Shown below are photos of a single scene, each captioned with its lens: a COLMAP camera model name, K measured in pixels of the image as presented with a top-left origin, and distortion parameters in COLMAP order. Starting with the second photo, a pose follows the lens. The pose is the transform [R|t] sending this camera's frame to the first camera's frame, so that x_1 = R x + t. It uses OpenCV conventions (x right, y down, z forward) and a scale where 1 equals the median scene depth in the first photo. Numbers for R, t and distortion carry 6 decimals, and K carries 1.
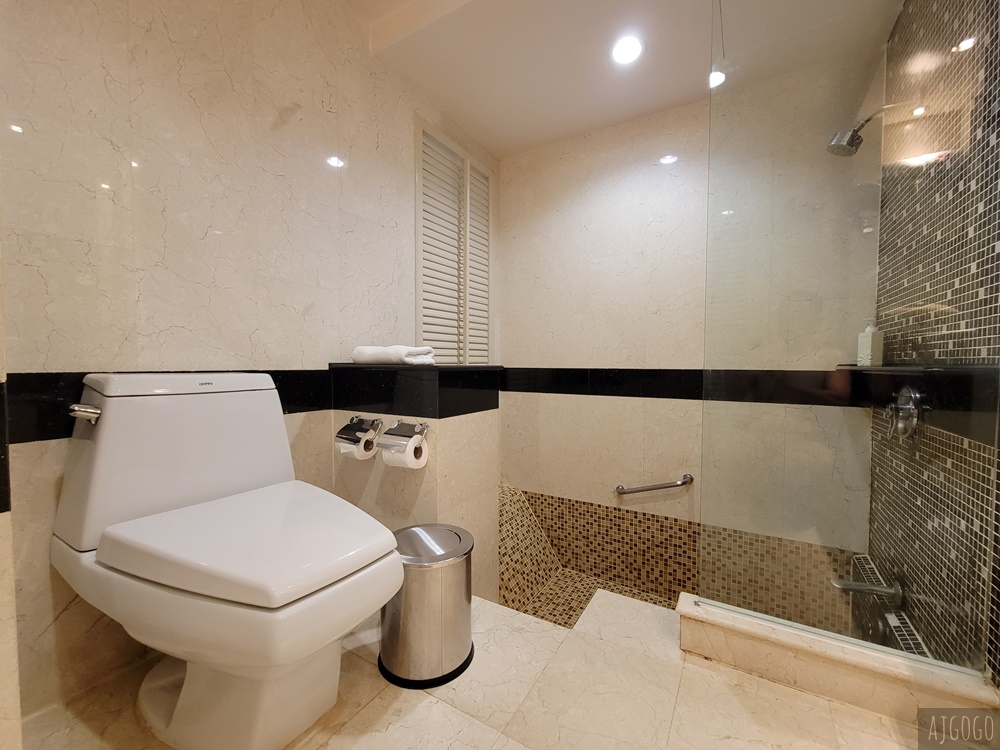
lens RADIAL K [[411.4, 0, 500.8], [0, 411.4, 378.0], [0, 0, 1]] dist [-0.001854, -0.000498]
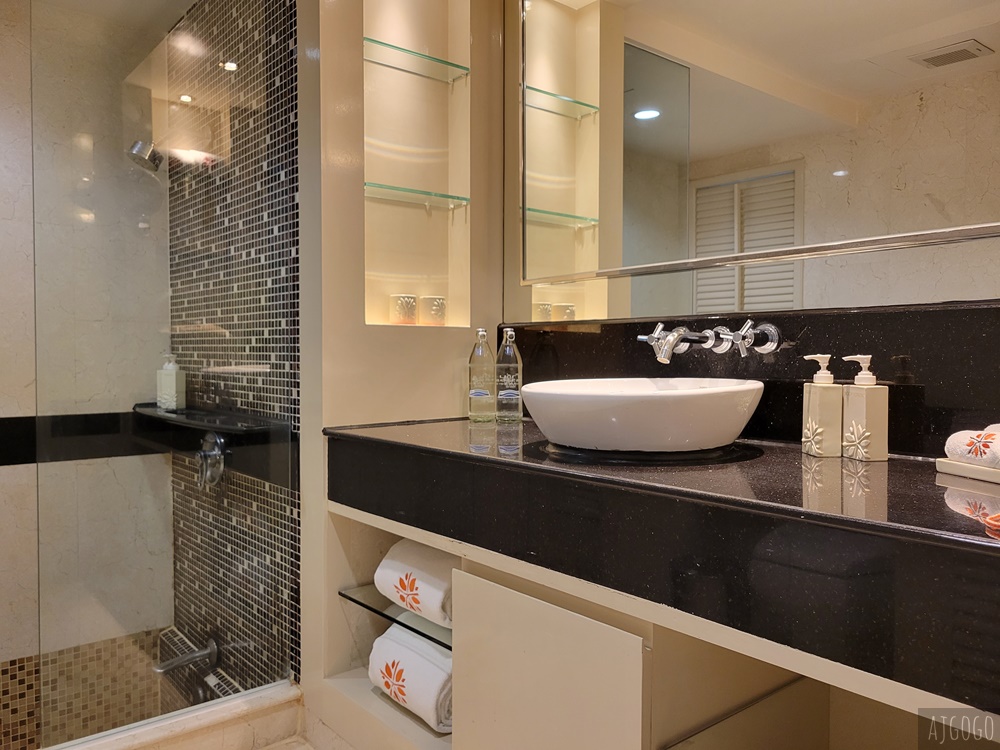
lens RADIAL K [[752.9, 0, 500.0], [0, 752.9, 375.0], [0, 0, 1]] dist [0.051306, -0.050151]
pose [[0.336757, -0.030889, 0.941085, -0.426426], [0.035443, 0.999169, 0.020112, -0.118648], [-0.940924, 0.026582, 0.337573, -0.223567]]
